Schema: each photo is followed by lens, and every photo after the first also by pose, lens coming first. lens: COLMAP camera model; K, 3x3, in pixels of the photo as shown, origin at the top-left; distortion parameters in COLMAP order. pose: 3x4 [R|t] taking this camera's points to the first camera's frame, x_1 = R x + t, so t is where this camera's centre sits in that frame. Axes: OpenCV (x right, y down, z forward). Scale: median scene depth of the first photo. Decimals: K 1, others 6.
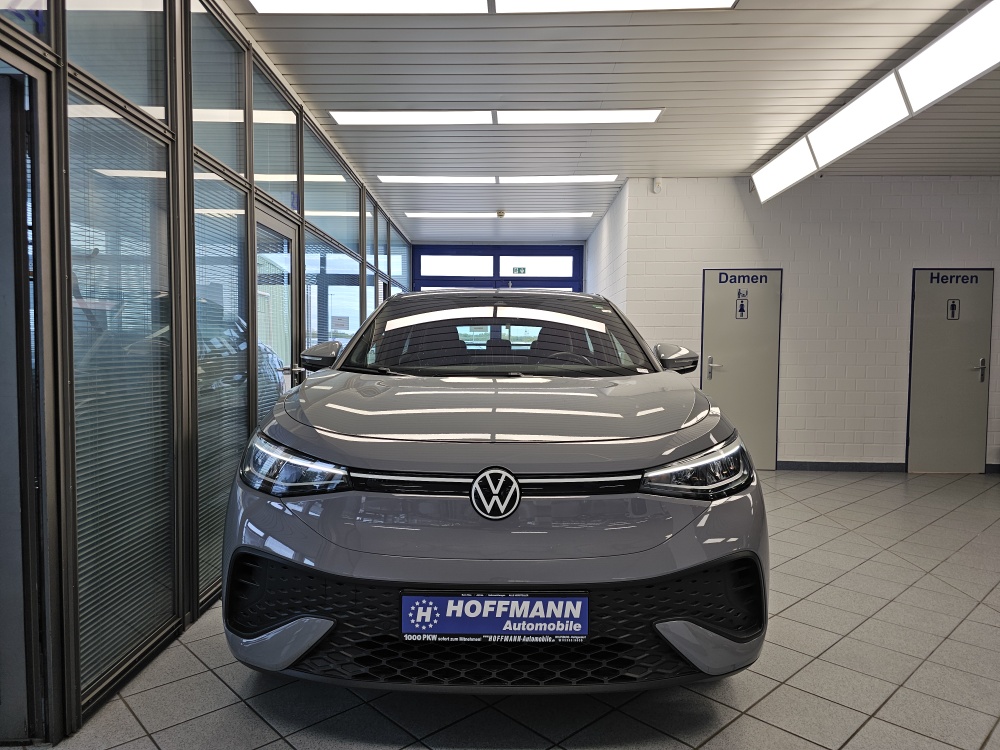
lens RADIAL K [[658.2, 0, 501.3], [0, 658.2, 378.0], [0, 0, 1]] dist [0.076117, -0.081215]
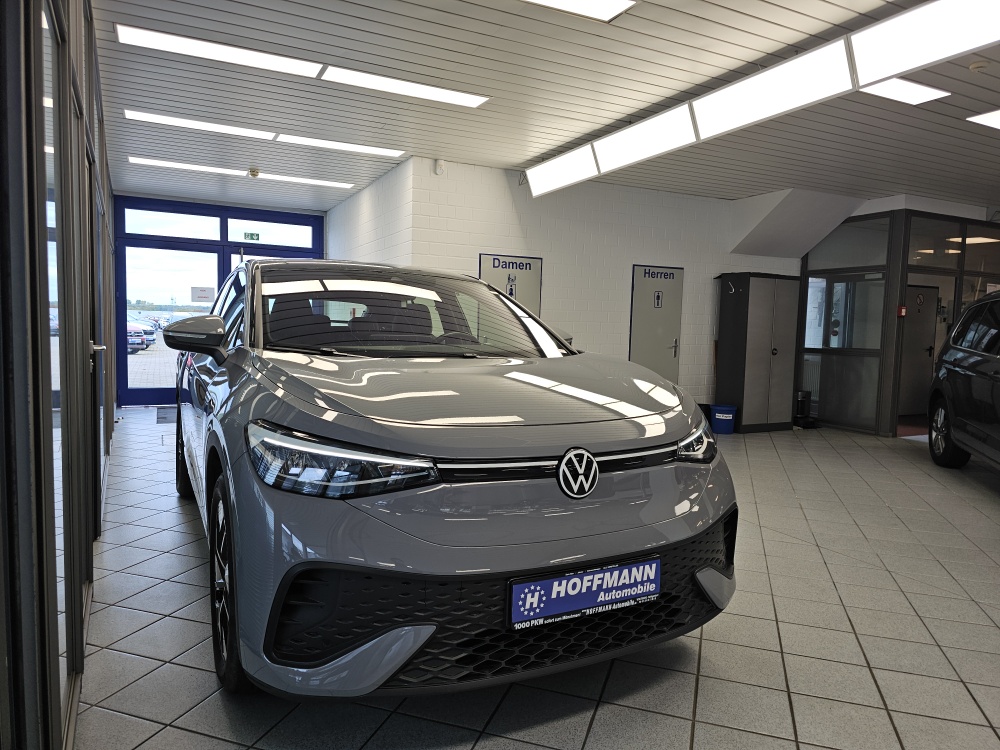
lens RADIAL K [[658.2, 0, 501.3], [0, 658.2, 378.0], [0, 0, 1]] dist [0.076117, -0.081215]
pose [[0.883522, -0.020514, 0.467941, -0.596614], [0.003417, 0.999296, 0.037355, -0.011786], [-0.468378, -0.031405, 0.882970, 0.155281]]
